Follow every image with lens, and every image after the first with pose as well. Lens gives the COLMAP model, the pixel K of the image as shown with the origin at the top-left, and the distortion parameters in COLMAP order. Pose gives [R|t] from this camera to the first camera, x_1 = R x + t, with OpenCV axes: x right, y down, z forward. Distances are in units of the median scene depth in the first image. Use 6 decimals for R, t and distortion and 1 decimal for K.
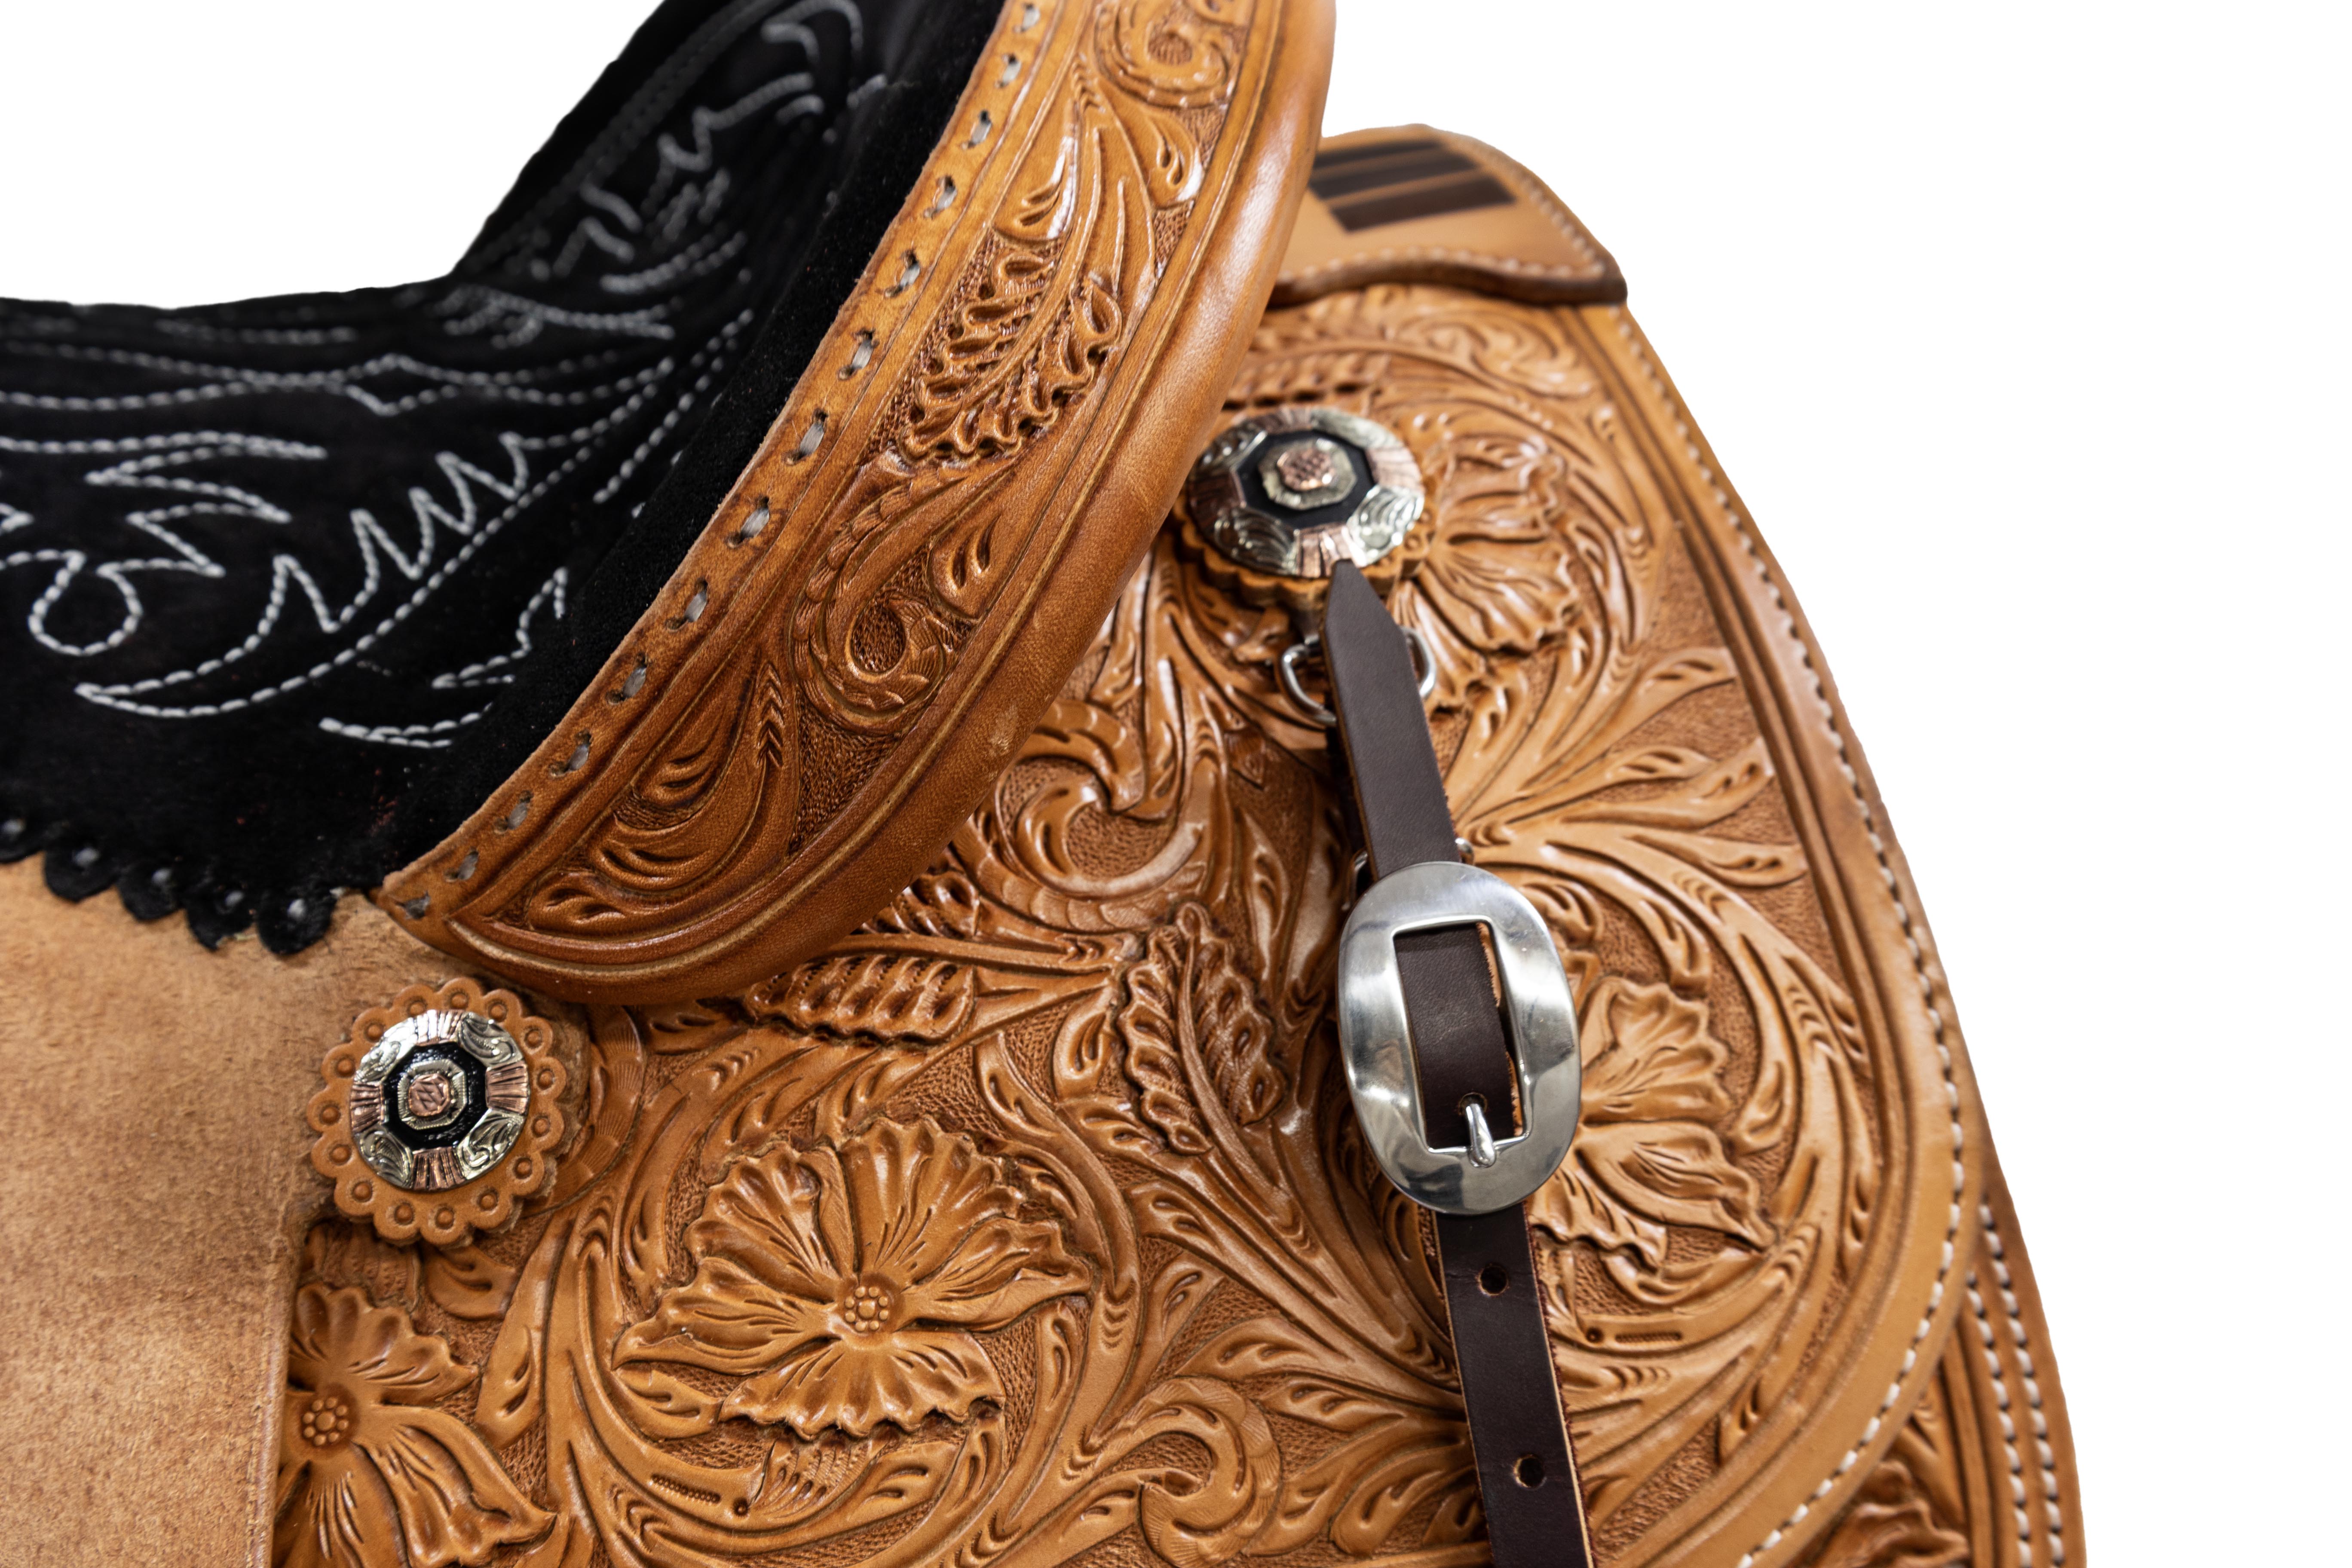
lens RADIAL K [[2339.6, 0, 1177.5], [0, 2339.6, 784.6], [0, 0, 1]] dist [0.027823, 0.000000]
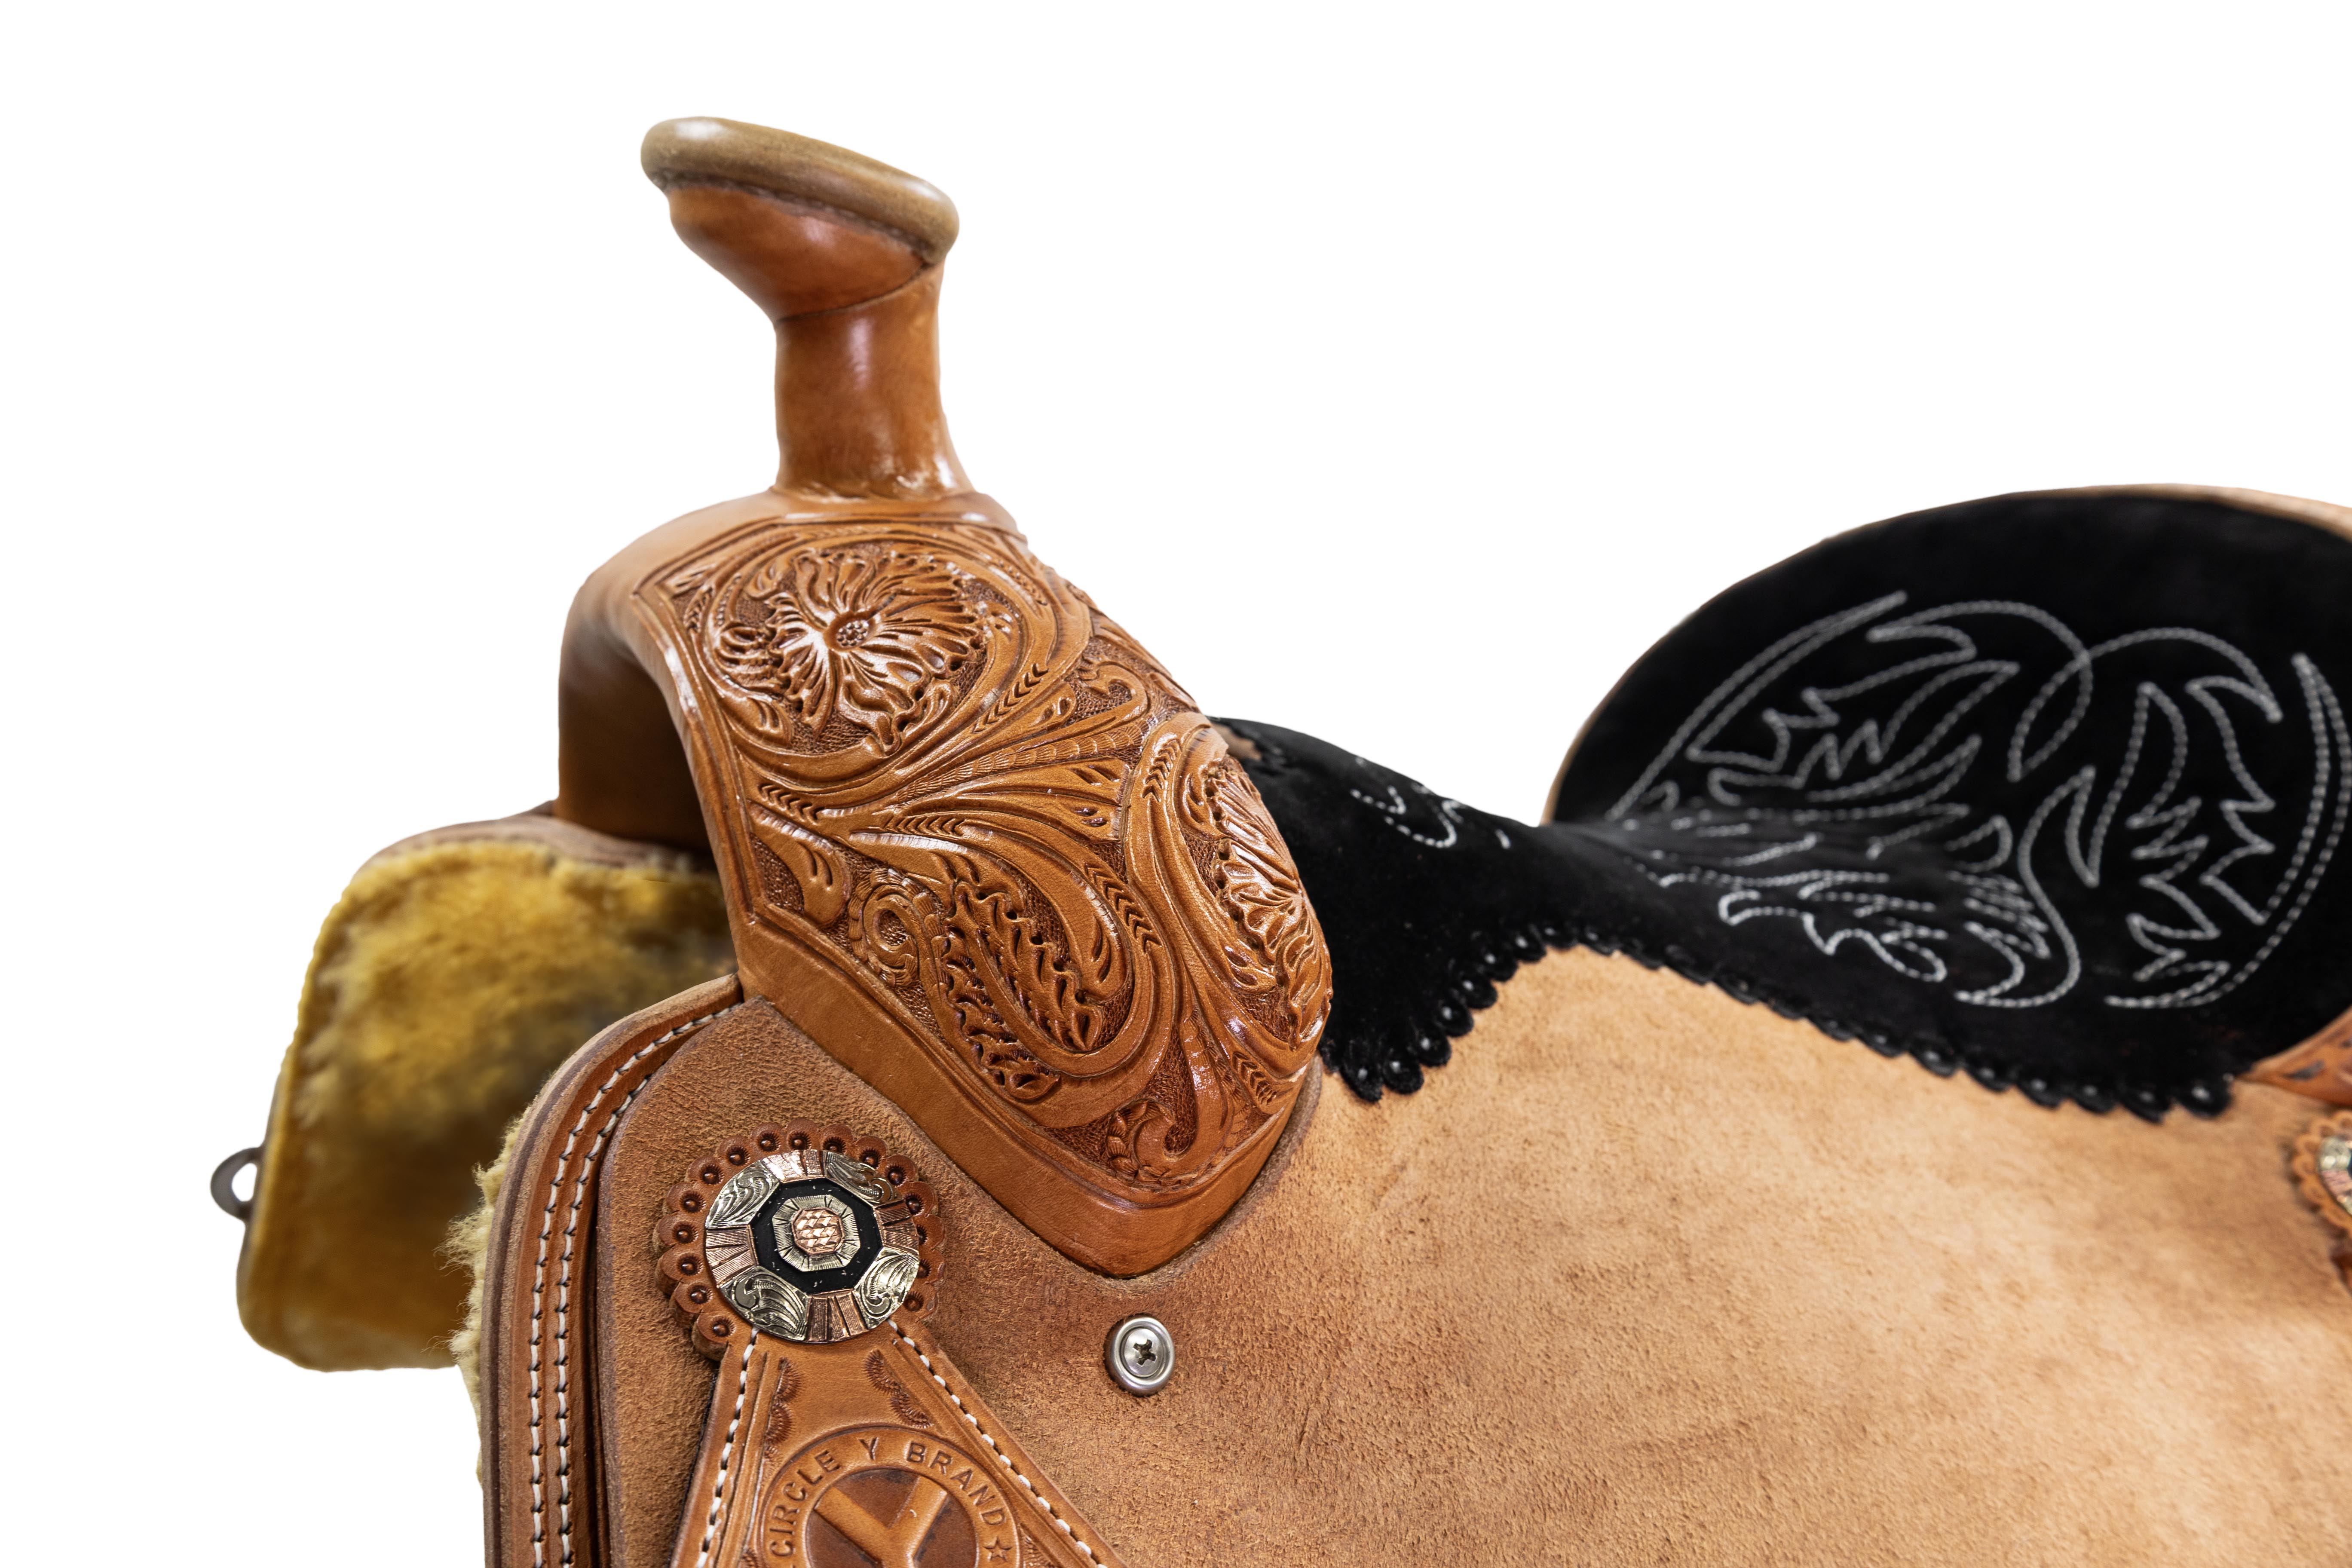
lens RADIAL K [[2339.6, 0, 1189.9], [0, 2339.6, 794.5], [0, 0, 1]] dist [0.027823, 0.000000]
pose [[0.970533, -0.065877, 0.231787, -1.474945], [0.132238, 0.949729, -0.283776, 0.235361], [-0.201440, 0.306065, 0.930455, -0.463373]]
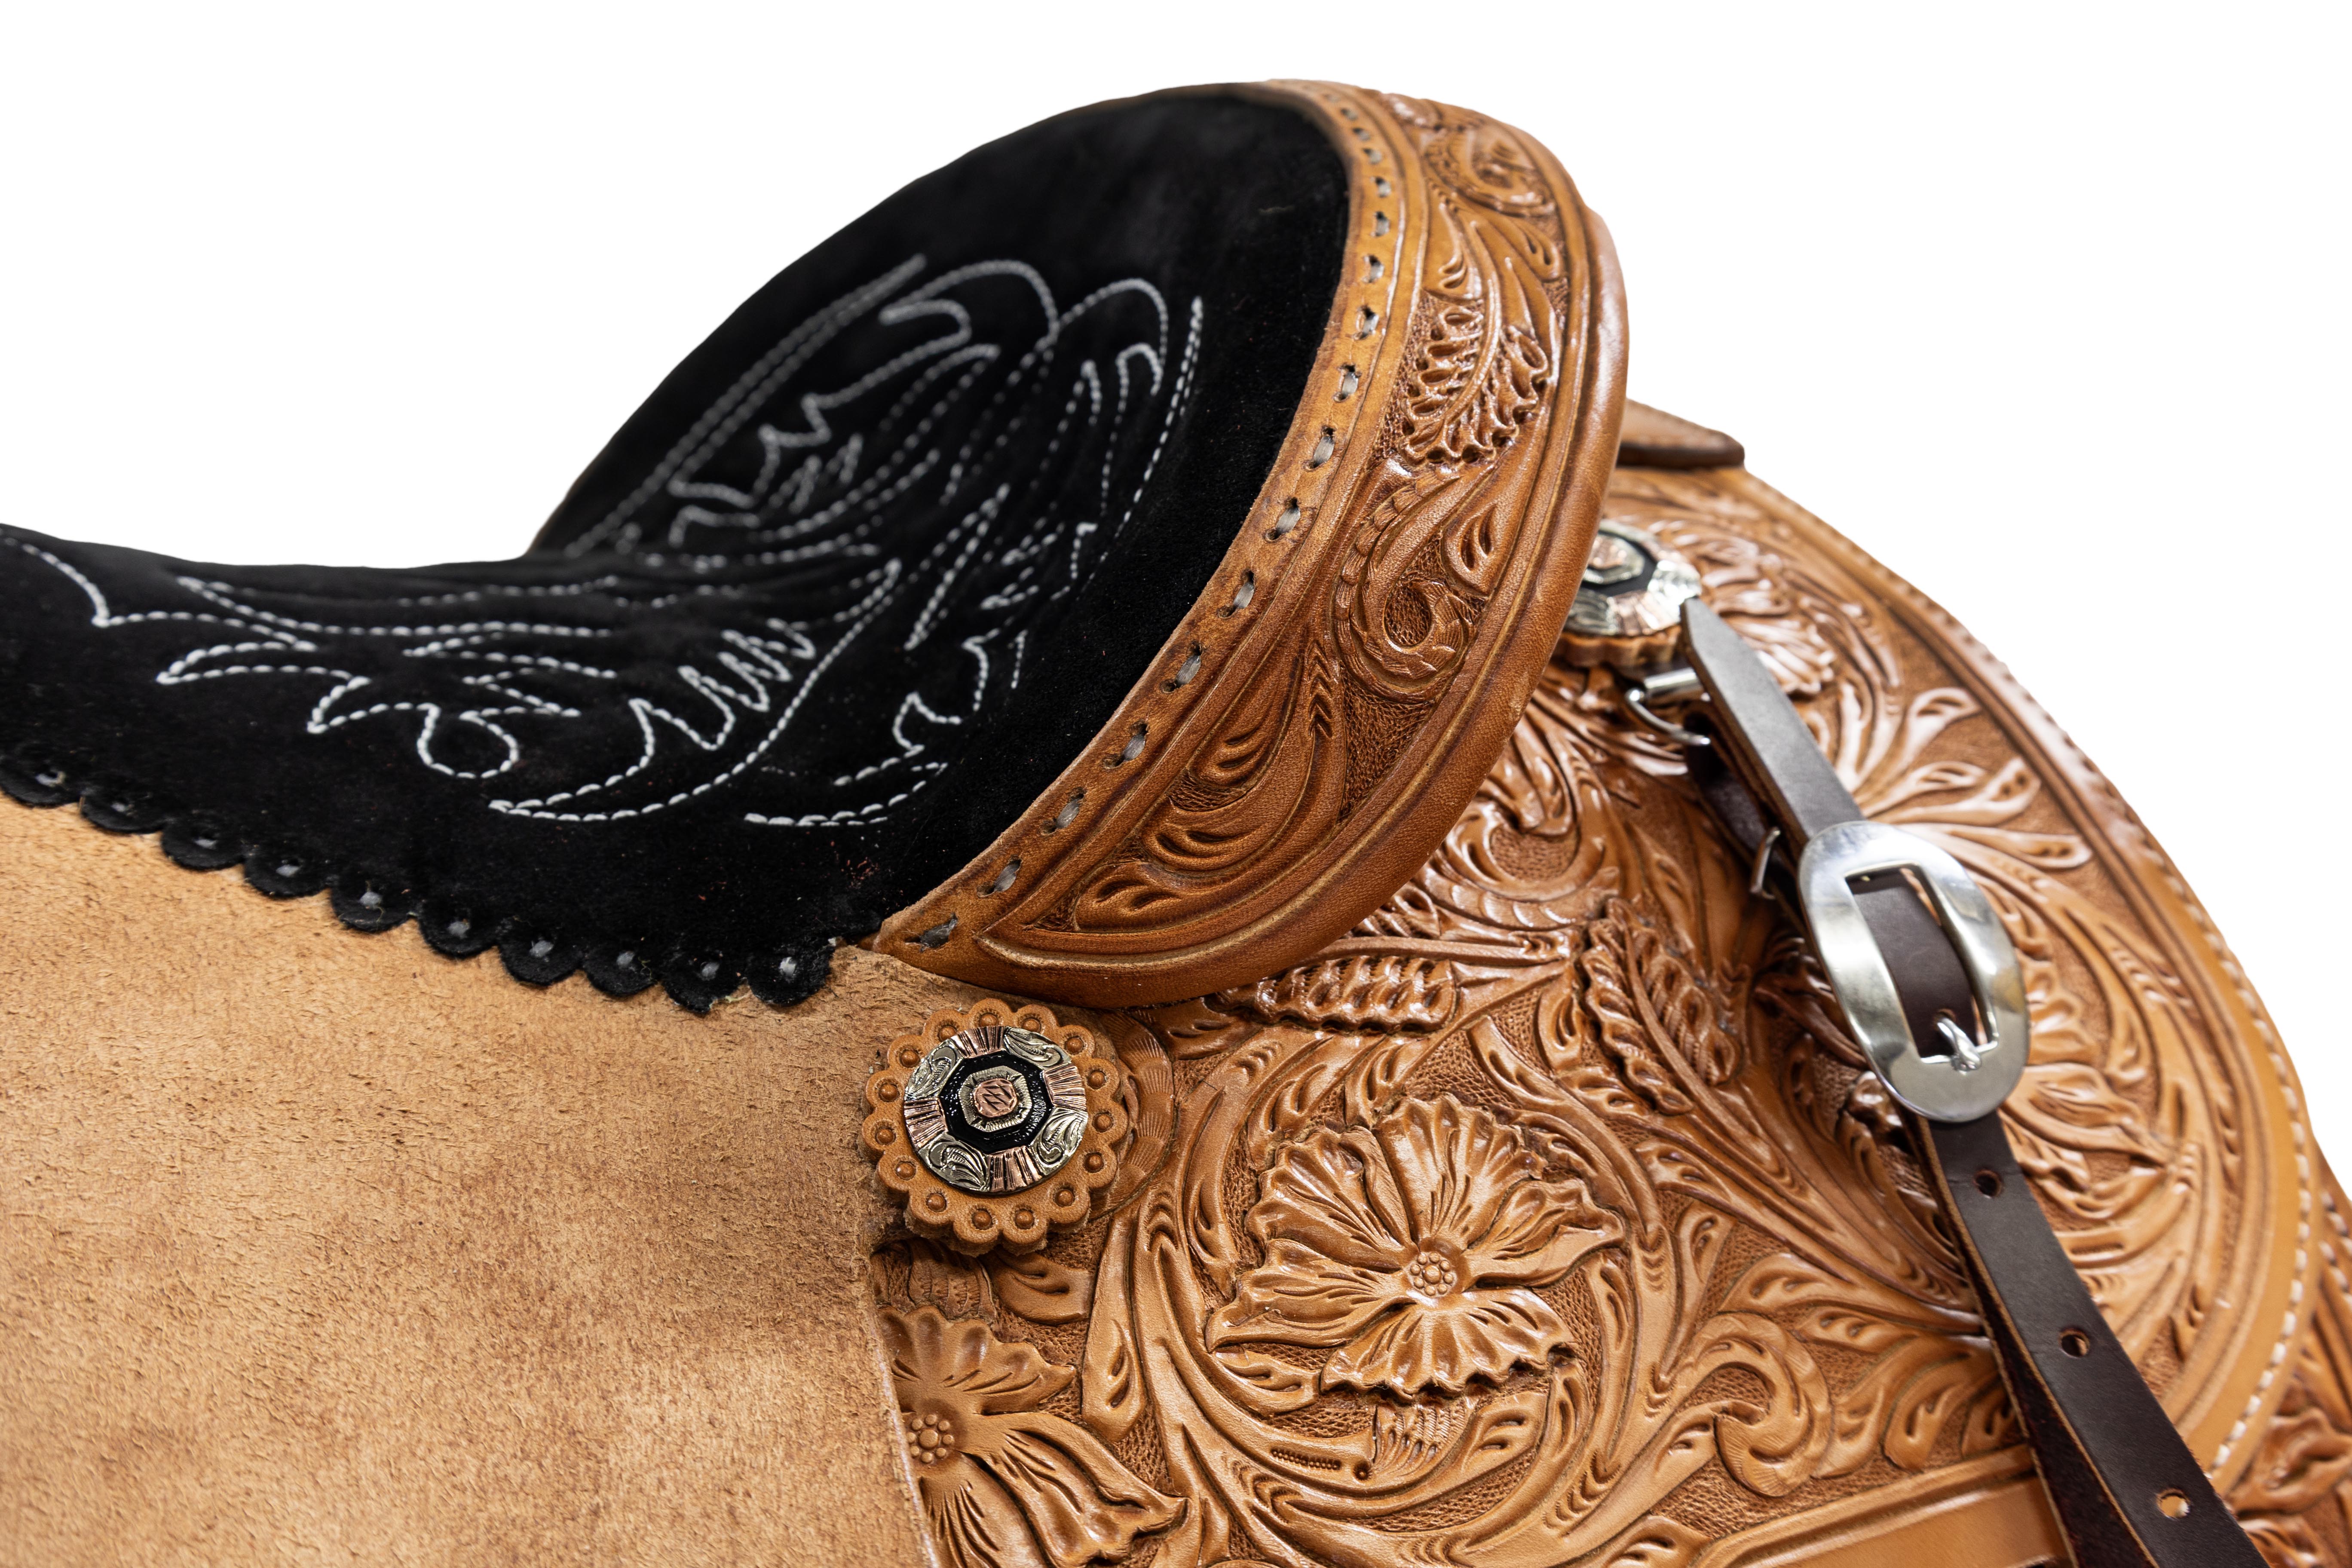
lens RADIAL K [[2339.6, 0, 1177.0], [0, 2339.6, 778.6], [0, 0, 1]] dist [0.027823, 0.000000]
pose [[0.976125, -0.061193, 0.208412, -0.430799], [0.110733, 0.965641, -0.235109, 0.237706], [-0.186864, 0.252574, 0.949362, -0.002970]]
